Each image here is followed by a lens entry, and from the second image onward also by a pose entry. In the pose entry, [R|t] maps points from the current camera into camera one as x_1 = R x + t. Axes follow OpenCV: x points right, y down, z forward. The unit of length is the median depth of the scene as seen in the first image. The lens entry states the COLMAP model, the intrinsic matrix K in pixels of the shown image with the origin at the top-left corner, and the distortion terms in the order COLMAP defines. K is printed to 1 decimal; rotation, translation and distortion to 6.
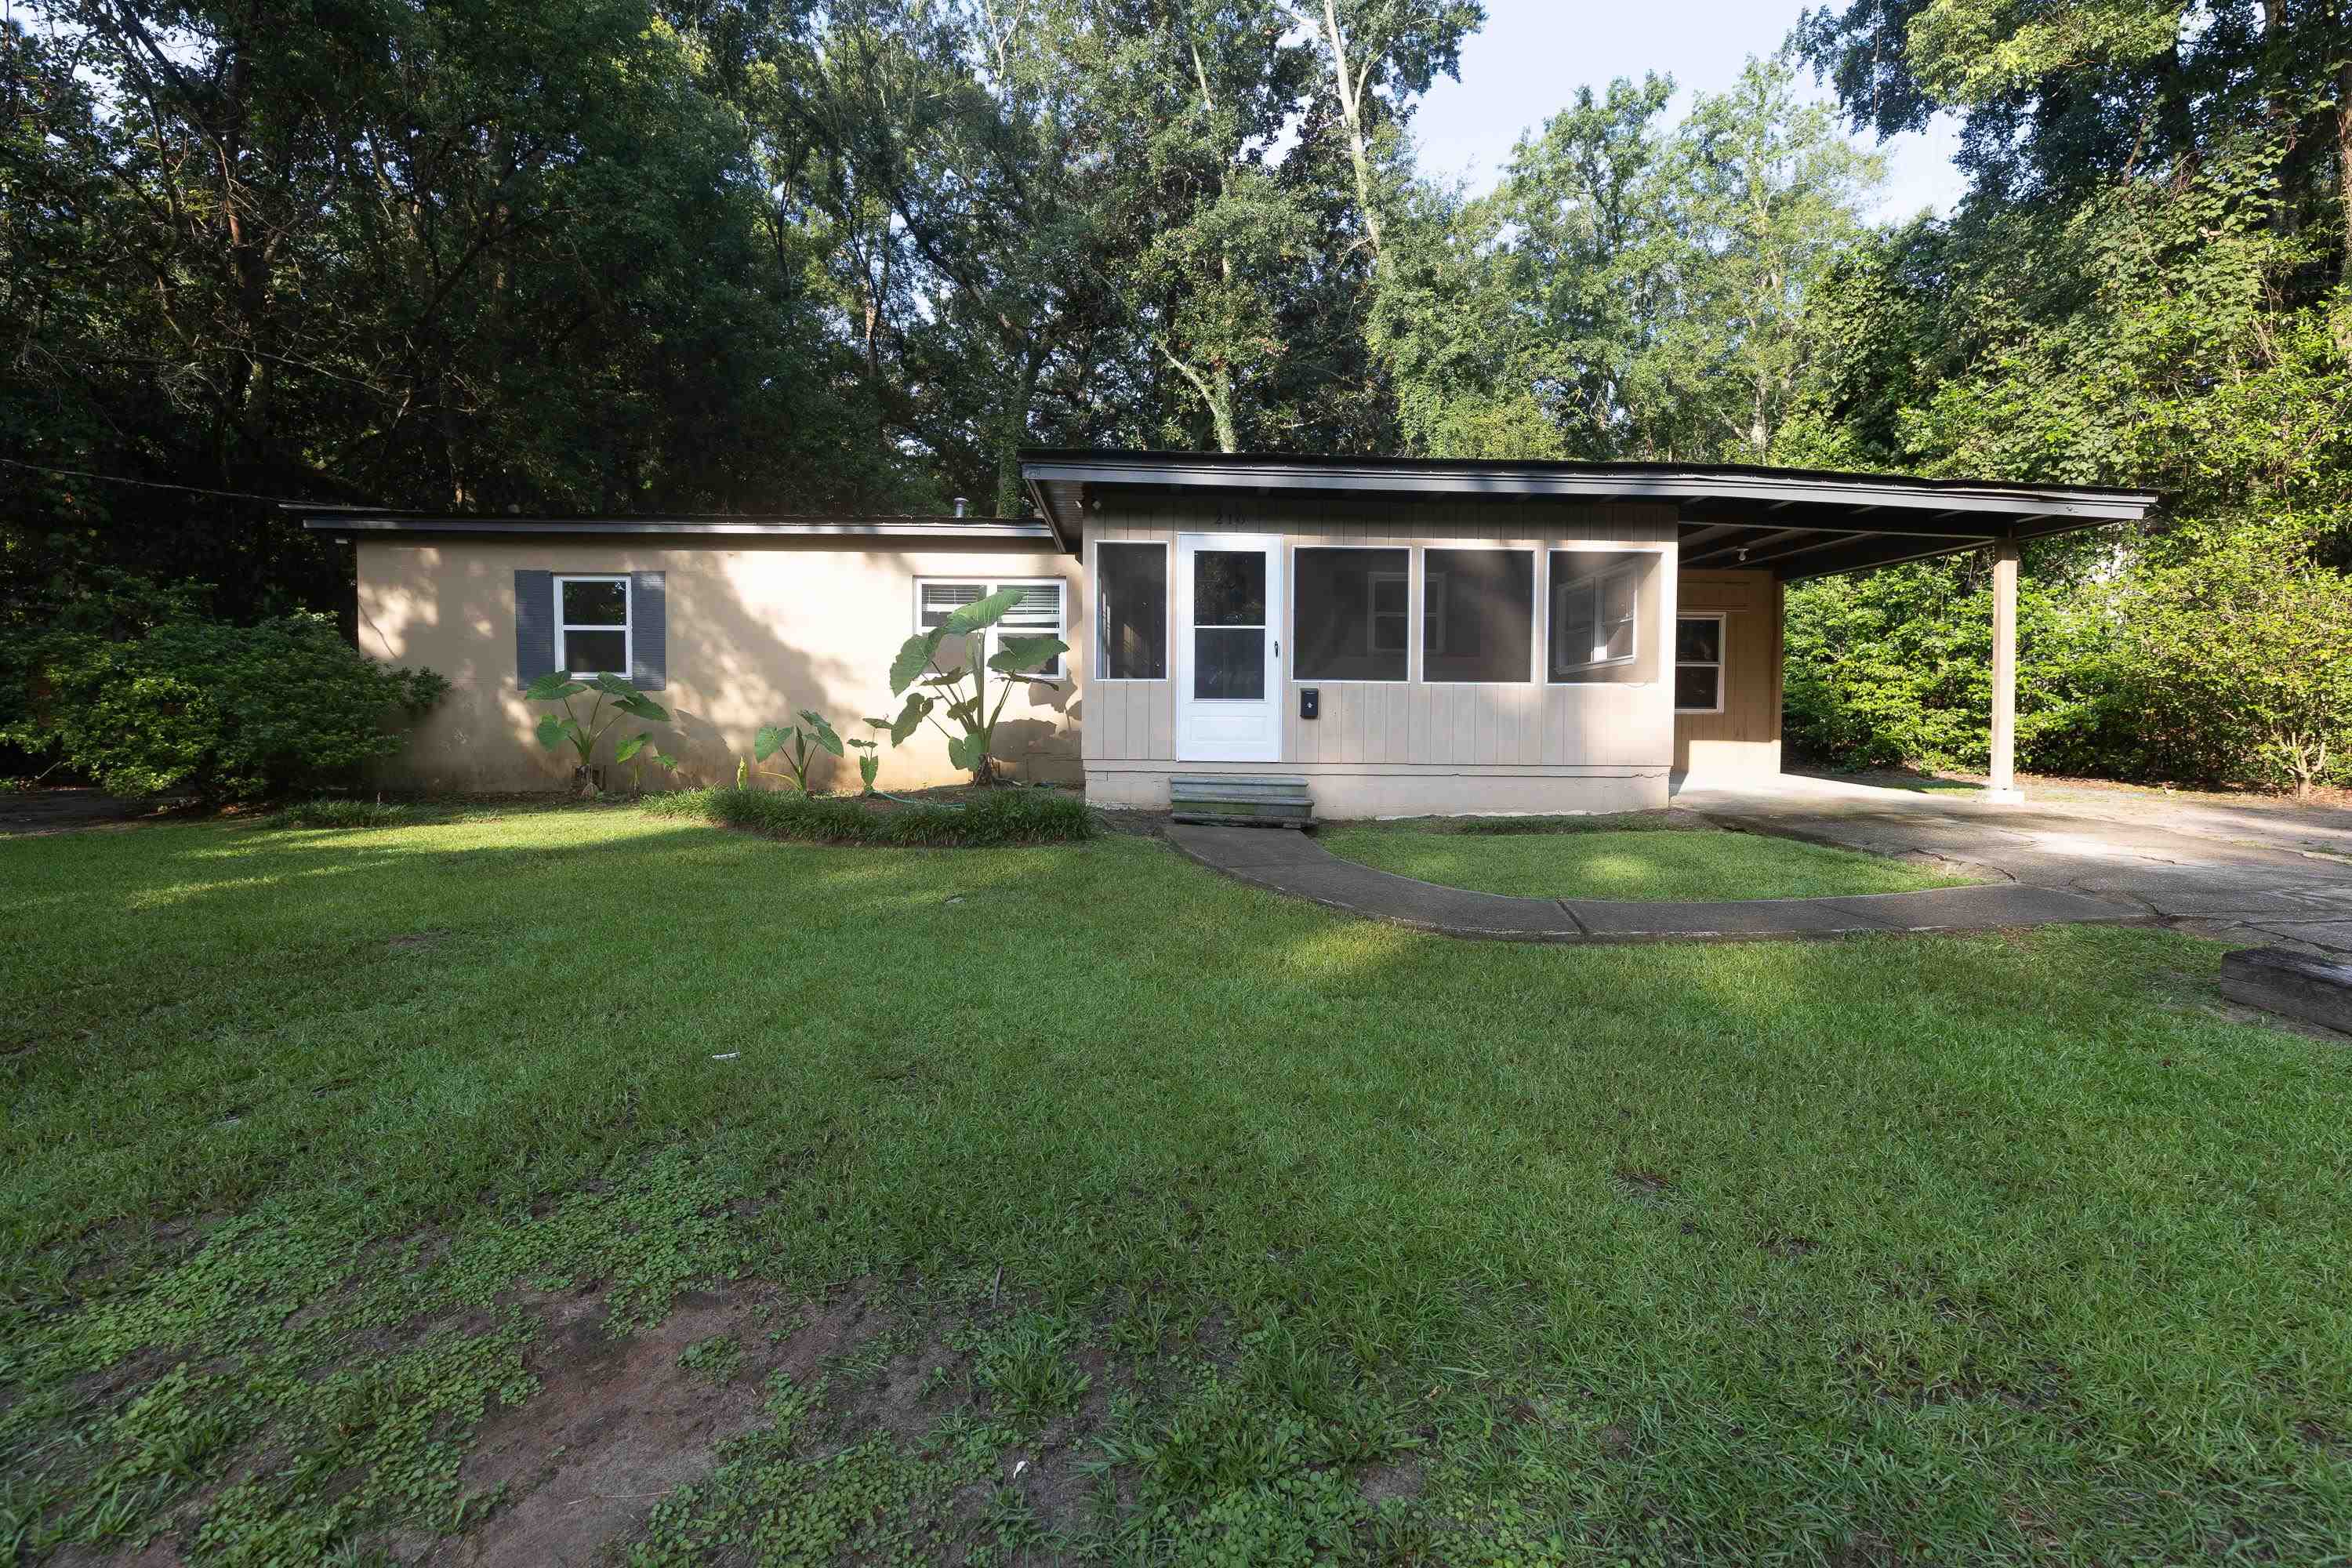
lens RADIAL K [[1091.4, 0, 1203.3], [0, 1091.4, 697.3], [0, 0, 1]] dist [0.018437, -0.004255]
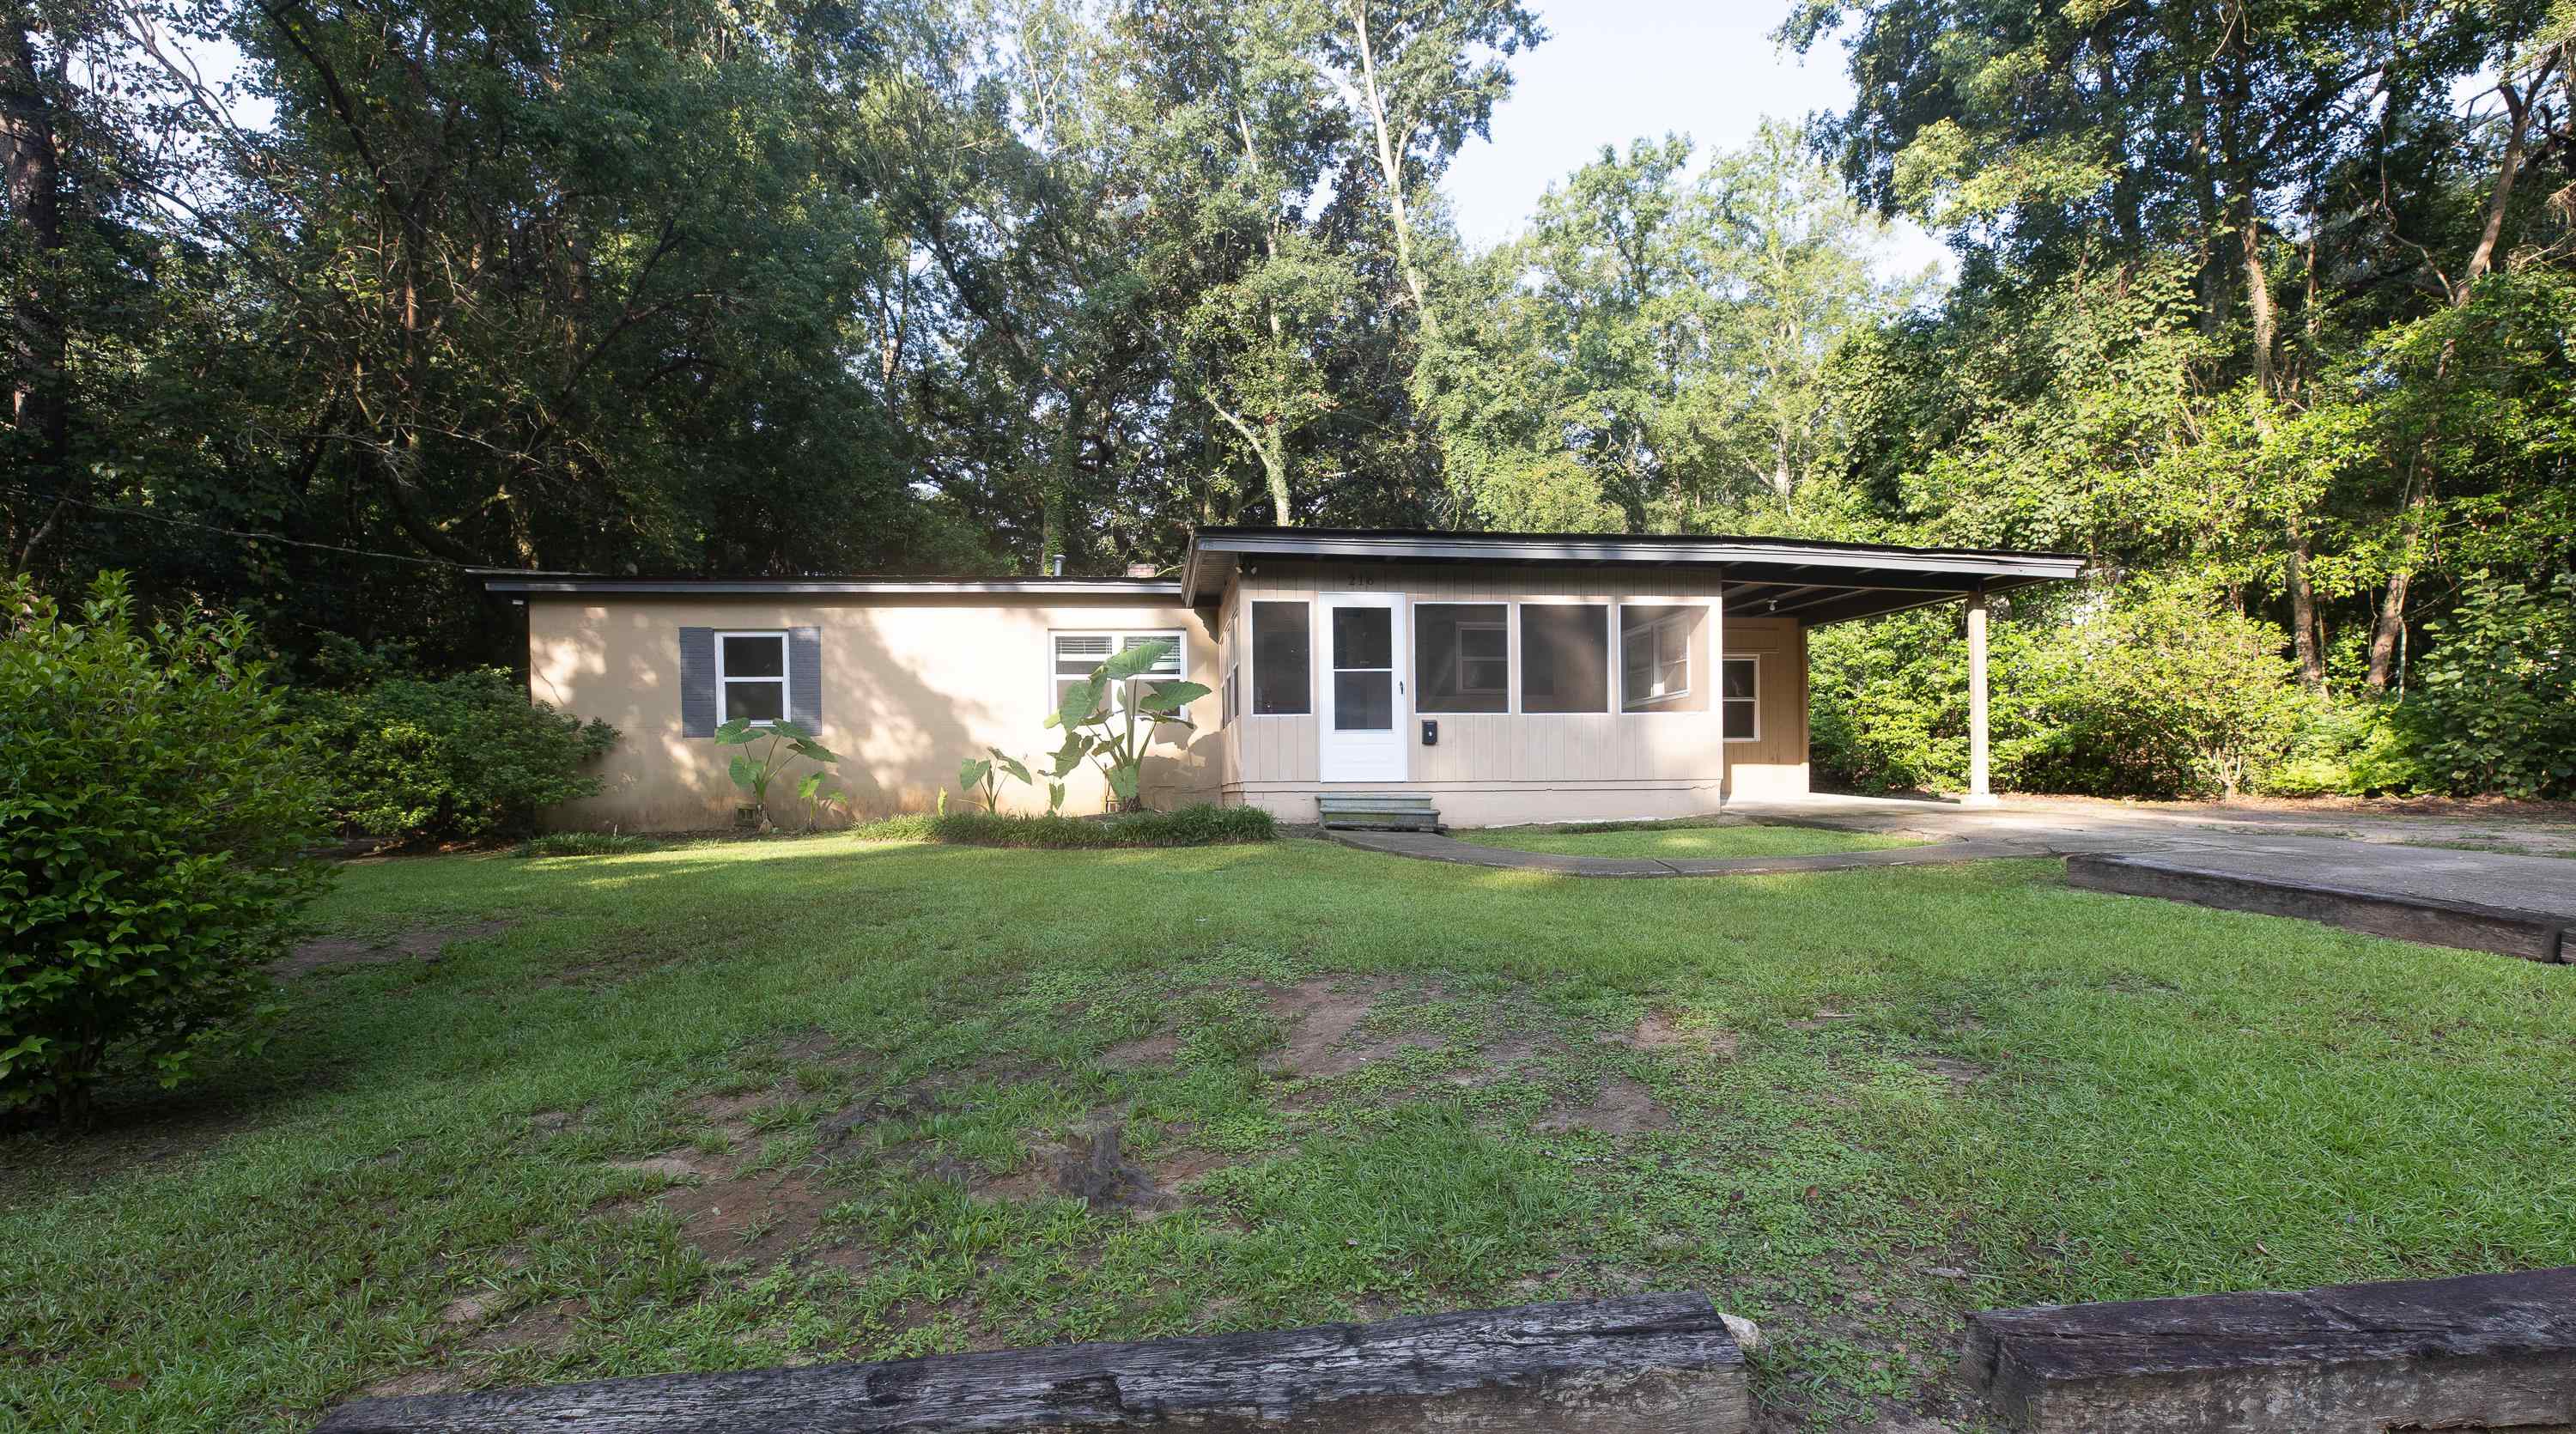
lens RADIAL K [[1187.5, 0, 1288.0], [0, 1187.5, 717.0], [0, 0, 1]] dist [0.018971, 0.000092]
pose [[0.997409, -0.014415, 0.070481, -0.093668], [0.016549, 0.999419, -0.029780, 0.015610], [-0.070011, 0.030869, 0.997069, -0.186208]]
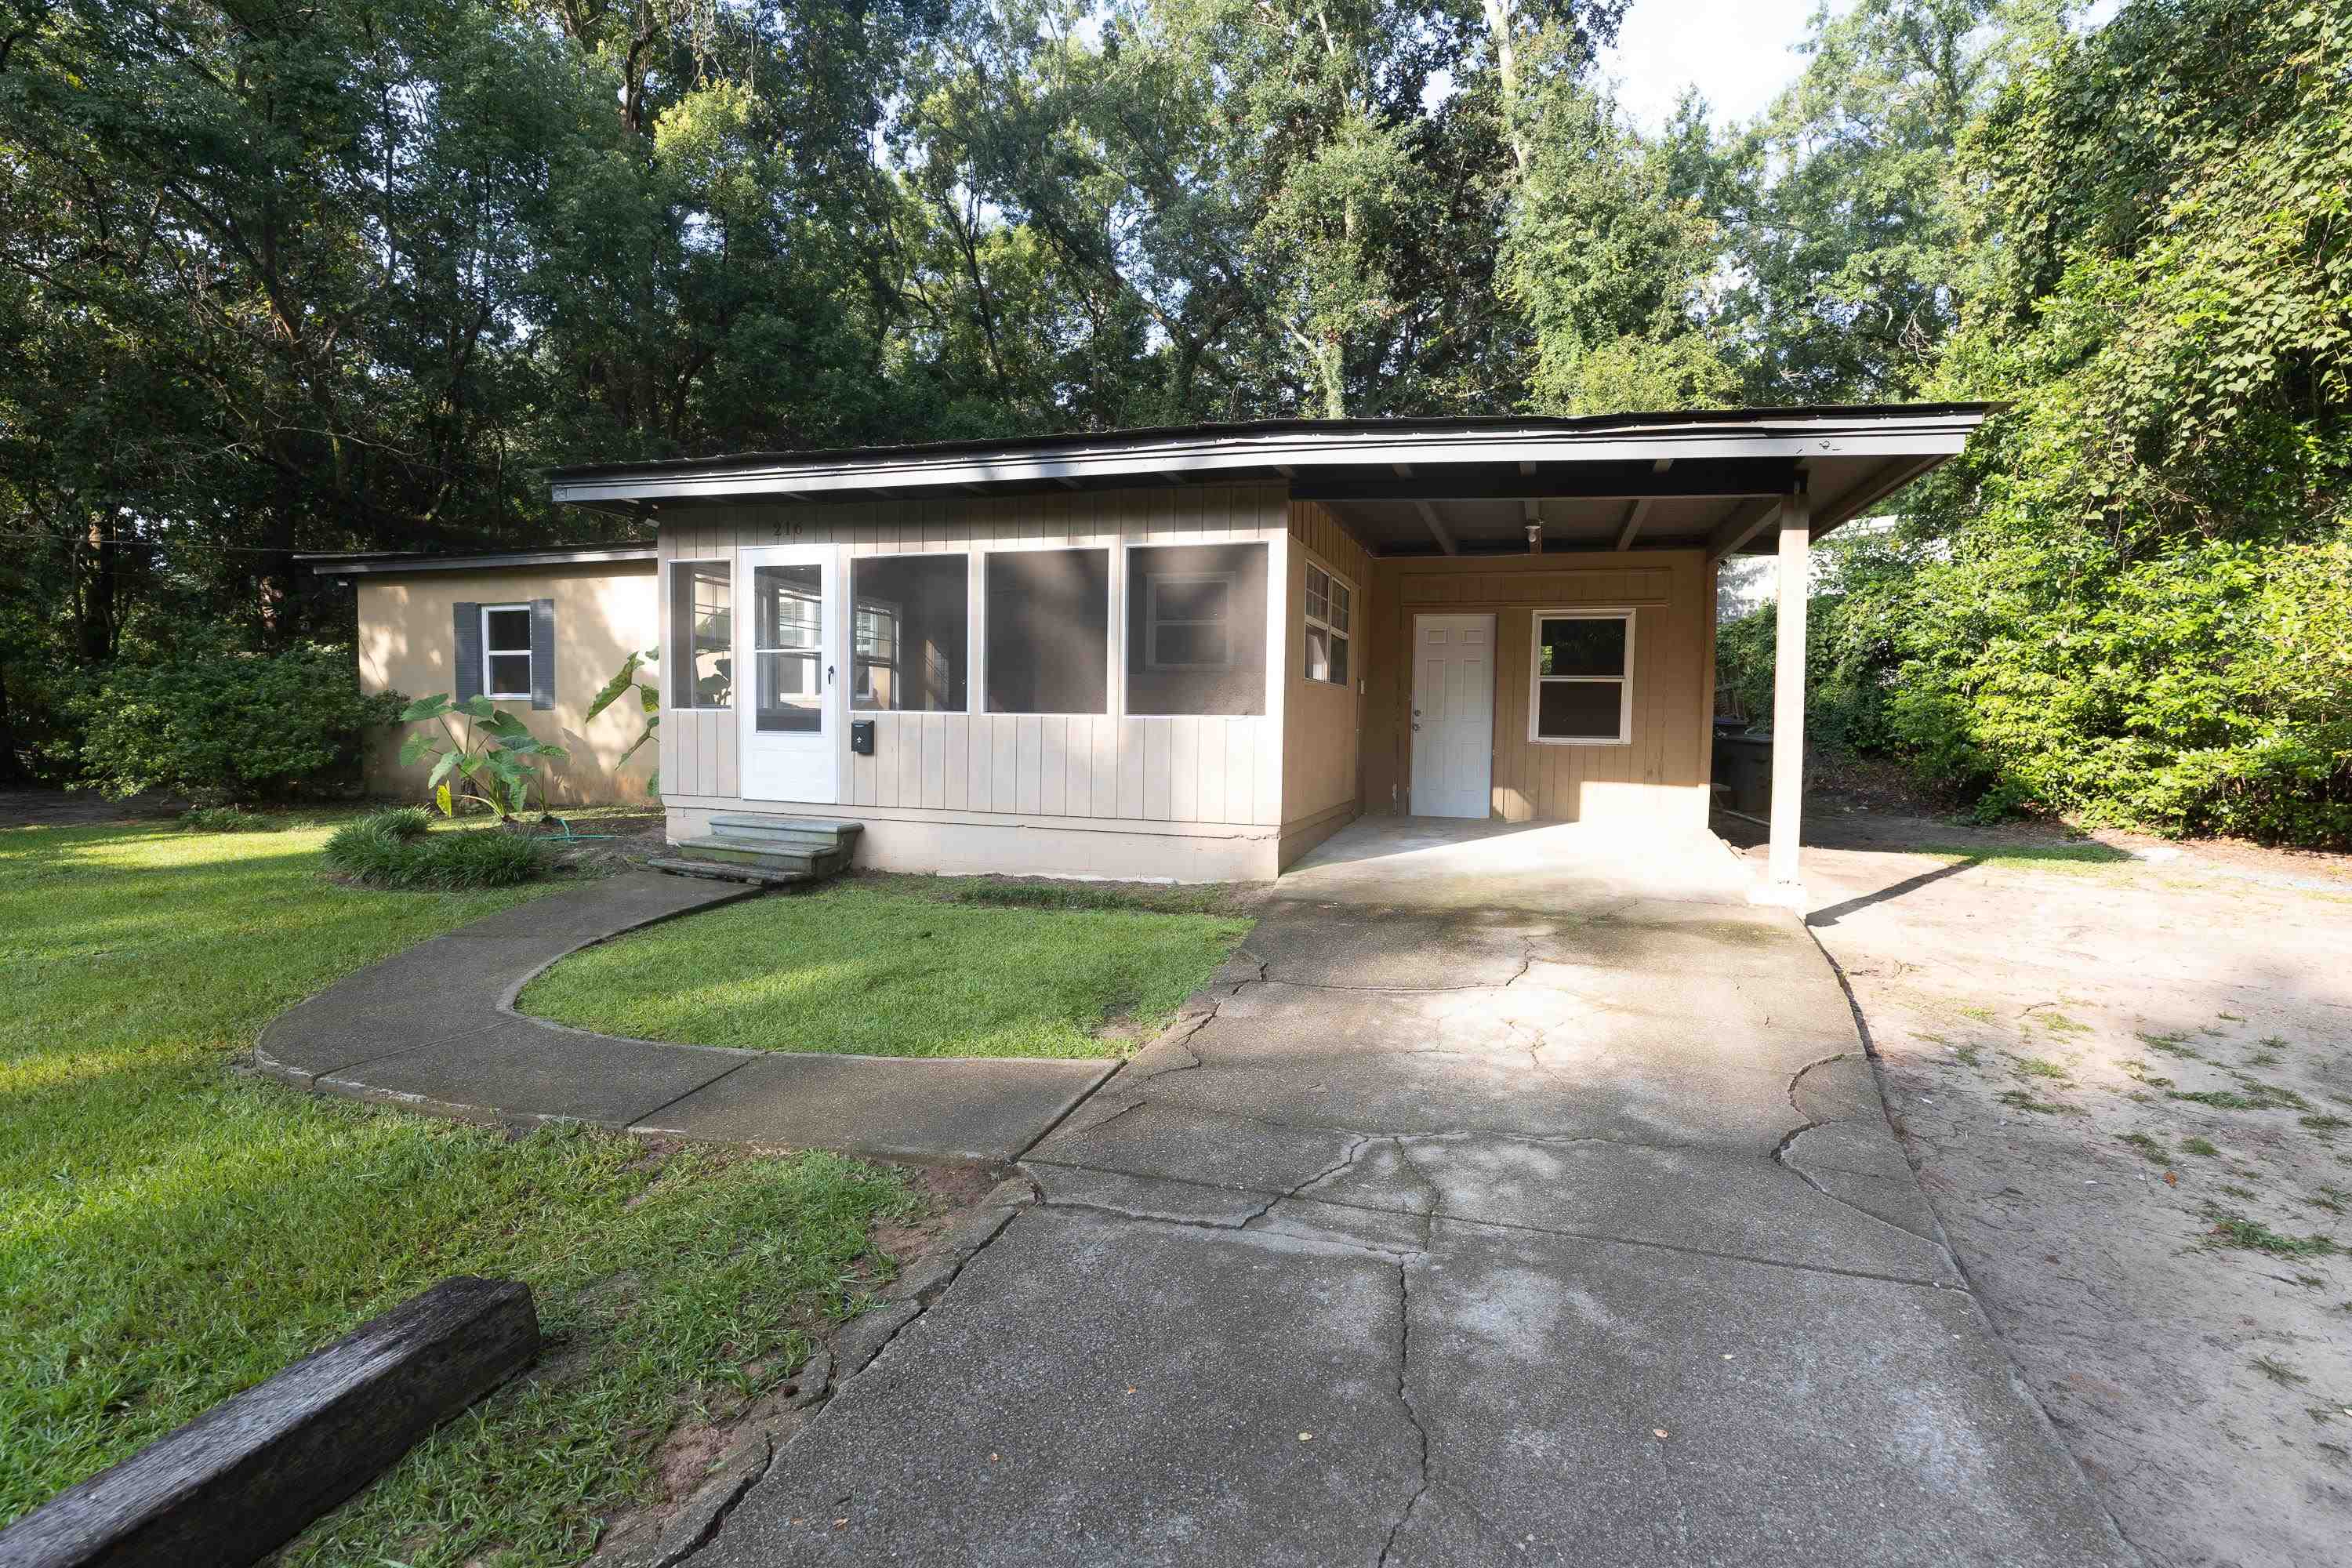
lens RADIAL K [[1127.1, 0, 1171.8], [0, 1127.1, 707.5], [0, 0, 1]] dist [-0.002200, 0.005187]
pose [[0.935369, 0.001628, -0.353669, 0.396705], [0.002119, 0.999946, 0.010207, -0.016648], [0.353666, -0.010297, 0.935315, 0.155447]]
